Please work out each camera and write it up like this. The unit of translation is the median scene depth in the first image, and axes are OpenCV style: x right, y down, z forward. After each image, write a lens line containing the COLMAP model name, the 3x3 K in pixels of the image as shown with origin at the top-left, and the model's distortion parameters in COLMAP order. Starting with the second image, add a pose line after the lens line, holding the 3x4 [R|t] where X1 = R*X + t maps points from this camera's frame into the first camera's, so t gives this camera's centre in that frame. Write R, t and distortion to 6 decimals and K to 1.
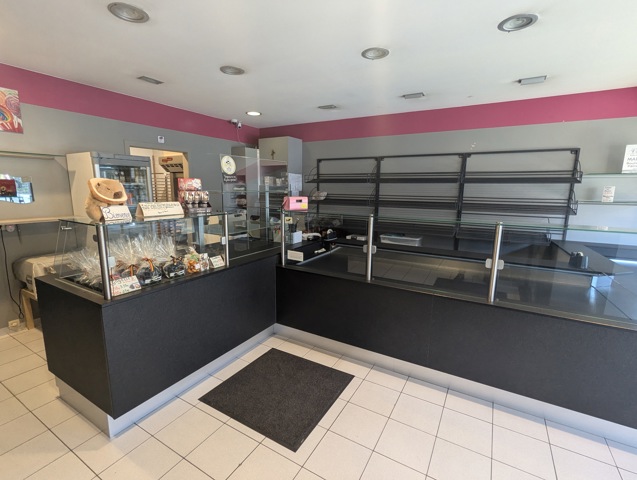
lens RADIAL K [[300.3, 0, 334.4], [0, 300.3, 241.4], [0, 0, 1]] dist [-0.011497, -0.000849]
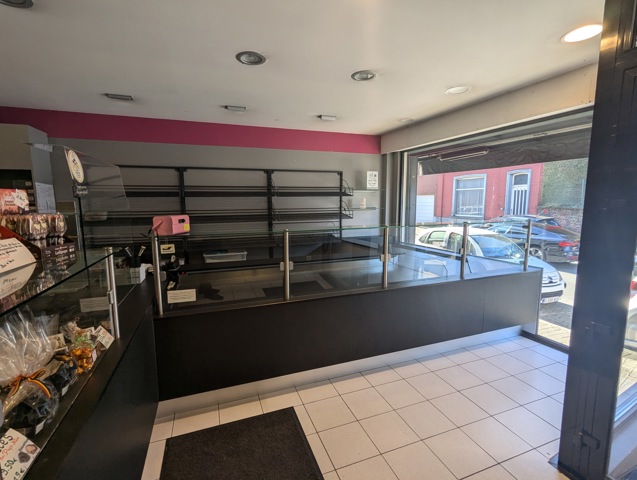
lens RADIAL K [[300.3, 0, 321.3], [0, 300.3, 237.1], [0, 0, 1]] dist [-0.011497, -0.000849]
pose [[0.632662, -0.107221, 0.766969, -0.336251], [0.151232, 0.988407, 0.013428, -0.038313], [-0.759518, 0.107495, 0.641543, 0.191158]]
